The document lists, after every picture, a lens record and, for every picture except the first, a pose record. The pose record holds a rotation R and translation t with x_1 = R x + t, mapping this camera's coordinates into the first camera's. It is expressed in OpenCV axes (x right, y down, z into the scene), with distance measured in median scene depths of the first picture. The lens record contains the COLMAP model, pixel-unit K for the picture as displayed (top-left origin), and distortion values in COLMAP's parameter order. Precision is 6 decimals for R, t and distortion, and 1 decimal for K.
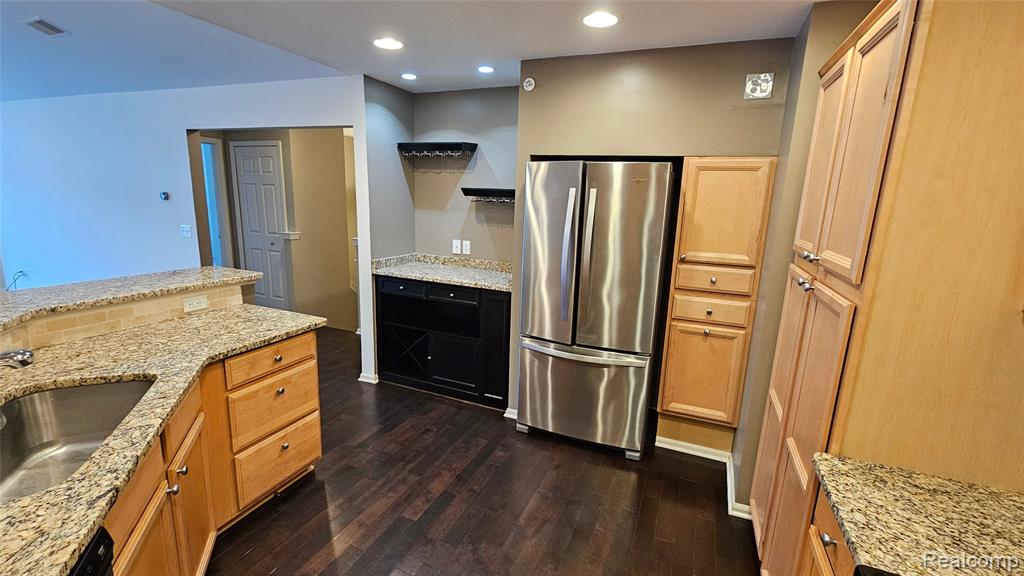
lens RADIAL K [[444.0, 0, 512.0], [0, 444.0, 288.0], [0, 0, 1]] dist [0.000705, -0.000106]
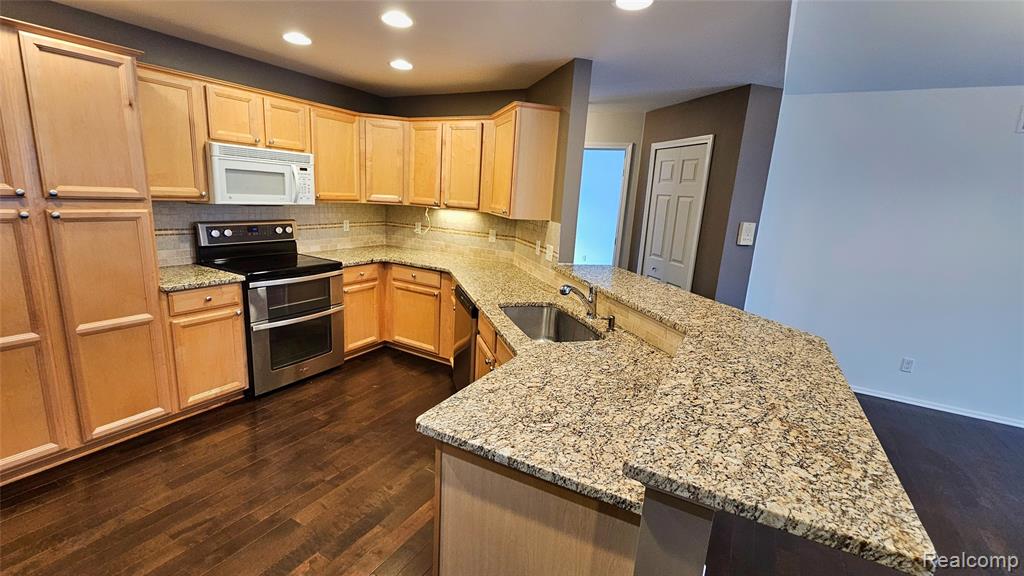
lens RADIAL K [[444.0, 0, 512.0], [0, 444.0, 288.0], [0, 0, 1]] dist [0.000705, -0.000106]
pose [[-0.988926, -0.119829, 0.087563, -0.617617], [-0.074425, 0.910861, 0.405947, -0.328116], [-0.128402, 0.394935, -0.909692, 1.553725]]
